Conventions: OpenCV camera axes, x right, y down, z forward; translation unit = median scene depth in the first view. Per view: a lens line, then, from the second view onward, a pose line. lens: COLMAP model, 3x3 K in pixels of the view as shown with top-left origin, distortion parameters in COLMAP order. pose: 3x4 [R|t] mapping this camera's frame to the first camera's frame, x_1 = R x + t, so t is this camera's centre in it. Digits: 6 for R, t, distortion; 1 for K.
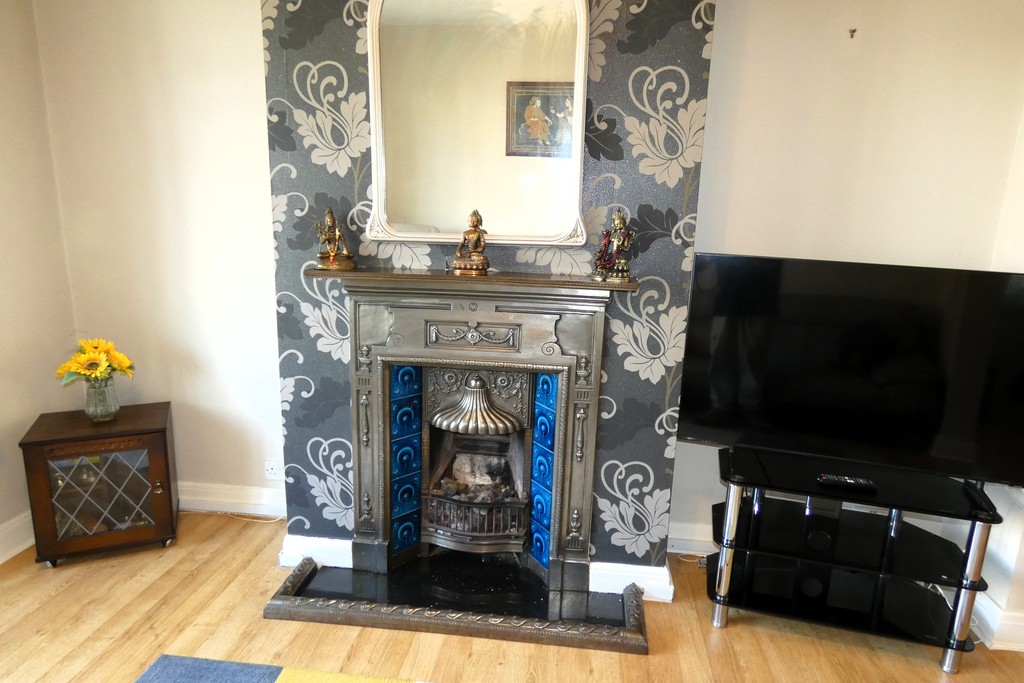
lens RADIAL K [[624.6, 0, 512.7], [0, 624.6, 344.3], [0, 0, 1]] dist [0.009250, 0.000925]
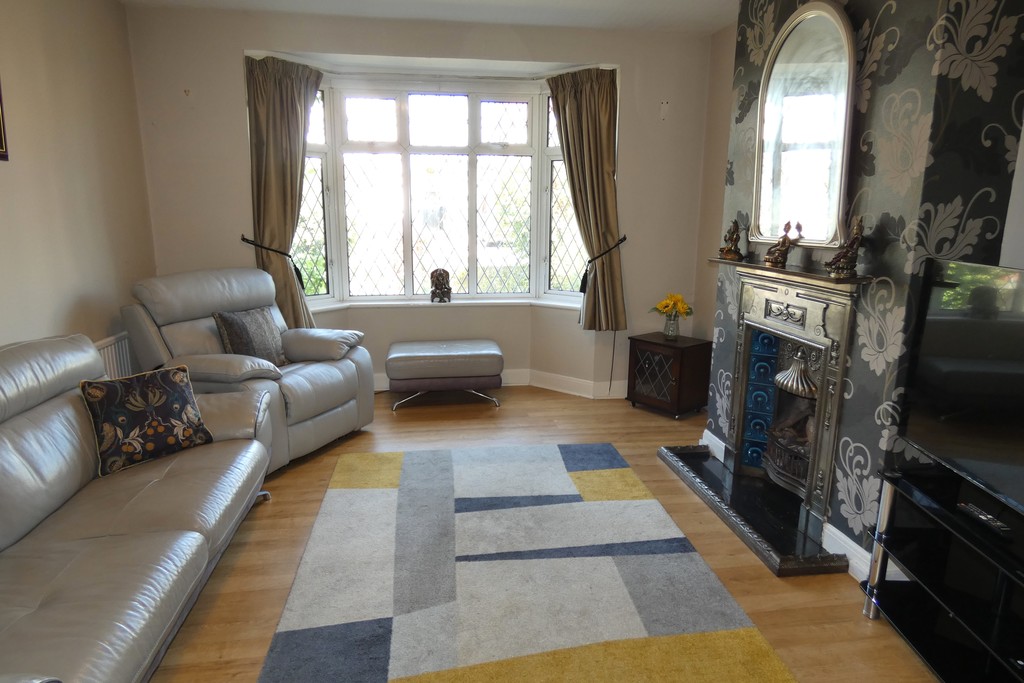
lens RADIAL K [[624.6, 0, 509.9], [0, 624.6, 342.3], [0, 0, 1]] dist [0.009250, 0.000925]
pose [[0.247951, 0.167763, -0.954136, 1.101551], [-0.196442, 0.973138, 0.120055, 0.001096], [0.948647, 0.157665, 0.274247, 0.078843]]
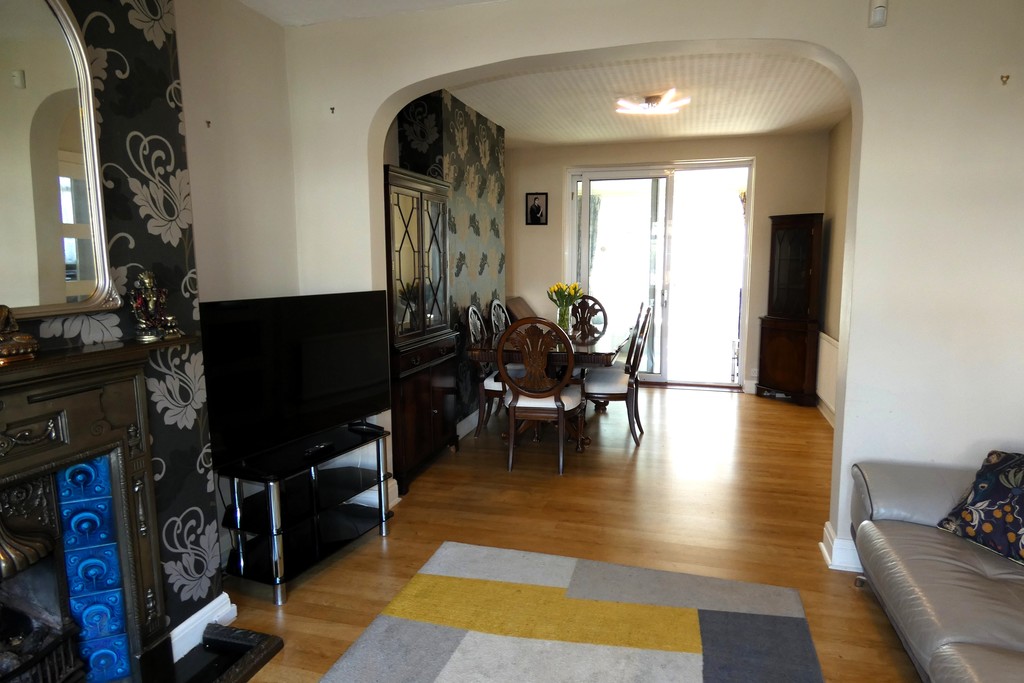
lens RADIAL K [[624.6, 0, 508.5], [0, 624.6, 348.6], [0, 0, 1]] dist [0.009250, 0.000925]
pose [[0.165702, -0.176628, 0.970230, -0.685967], [0.215962, 0.966449, 0.139056, -0.099281], [-0.962239, 0.186491, 0.198287, 0.246881]]
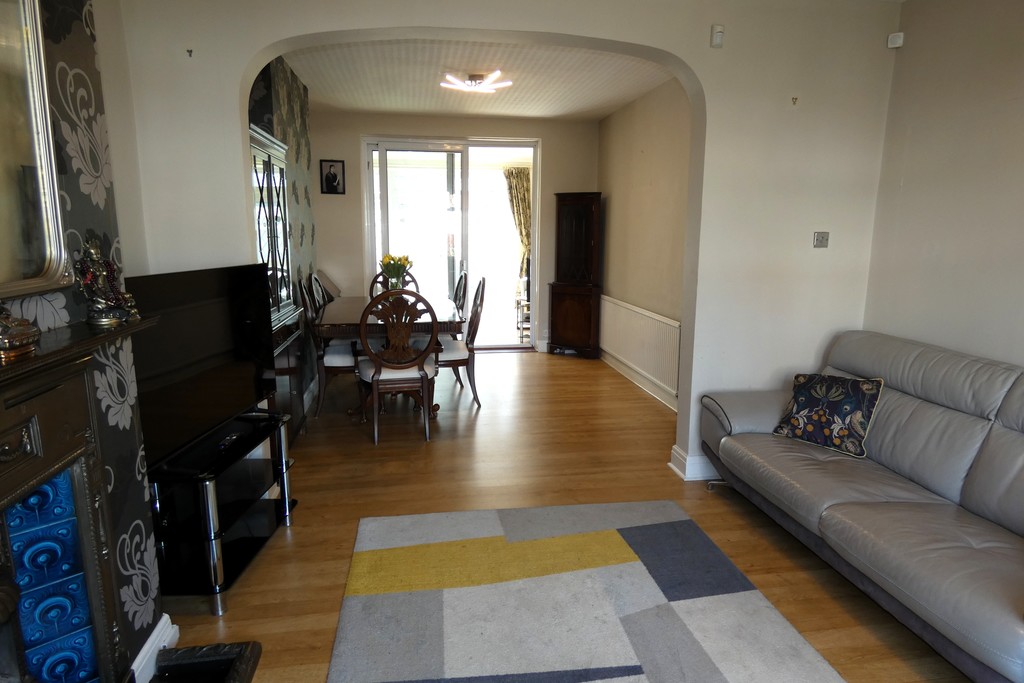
lens RADIAL K [[624.6, 0, 510.8], [0, 624.6, 350.5], [0, 0, 1]] dist [0.009250, 0.000925]
pose [[-0.270550, -0.218031, 0.937691, -0.729458], [0.183867, 0.944384, 0.272638, -0.185138], [-0.944984, 0.246173, -0.215415, 0.649902]]
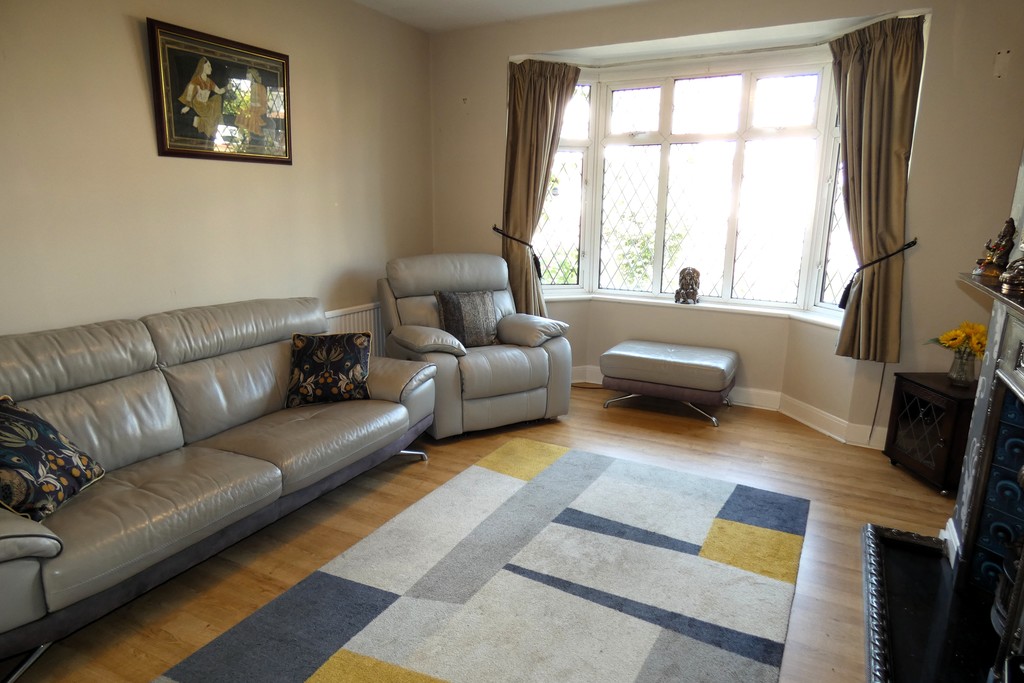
lens RADIAL K [[624.6, 0, 520.8], [0, 624.6, 334.2], [0, 0, 1]] dist [0.009250, 0.000925]
pose [[-0.362162, 0.155496, -0.919054, 0.979983], [-0.215658, 0.945257, 0.244912, -0.118030], [0.906824, 0.286899, -0.308802, 0.631898]]
